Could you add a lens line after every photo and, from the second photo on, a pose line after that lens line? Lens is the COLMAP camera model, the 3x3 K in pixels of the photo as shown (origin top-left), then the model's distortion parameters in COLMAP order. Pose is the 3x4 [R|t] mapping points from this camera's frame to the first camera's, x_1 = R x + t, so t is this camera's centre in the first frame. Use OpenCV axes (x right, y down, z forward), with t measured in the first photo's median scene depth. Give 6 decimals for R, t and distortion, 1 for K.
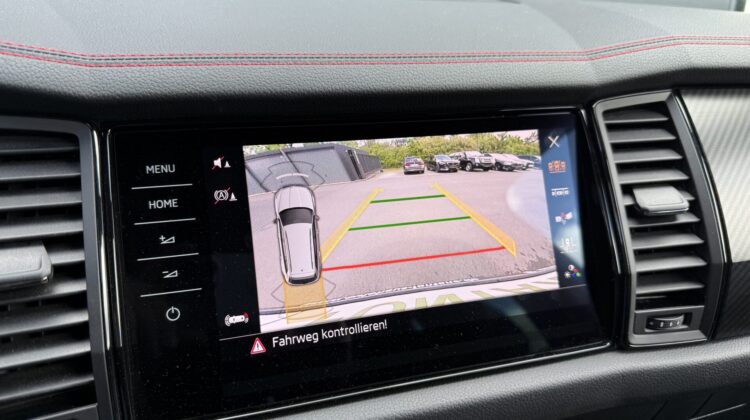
lens RADIAL K [[531.6, 0, 375.0], [0, 531.6, 210.0], [0, 0, 1]] dist [0.079016, -0.132386]
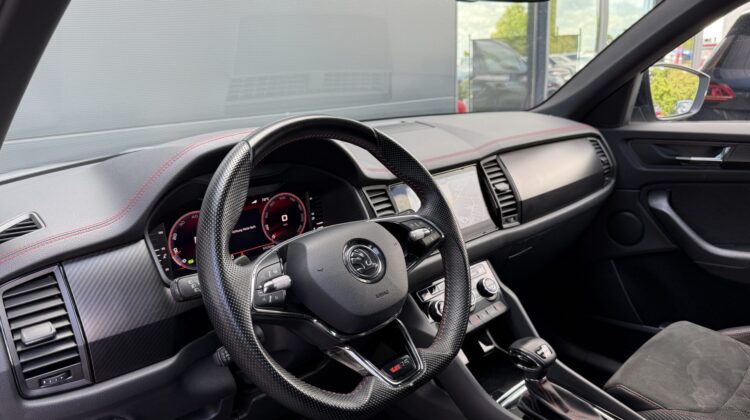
lens RADIAL K [[531.6, 0, 375.0], [0, 531.6, 210.0], [0, 0, 1]] dist [0.079016, -0.132386]
pose [[0.912508, -0.158451, 0.377125, -1.593204], [0.186293, 0.981749, -0.038275, 0.111838], [-0.364177, 0.105181, 0.925371, -1.950559]]
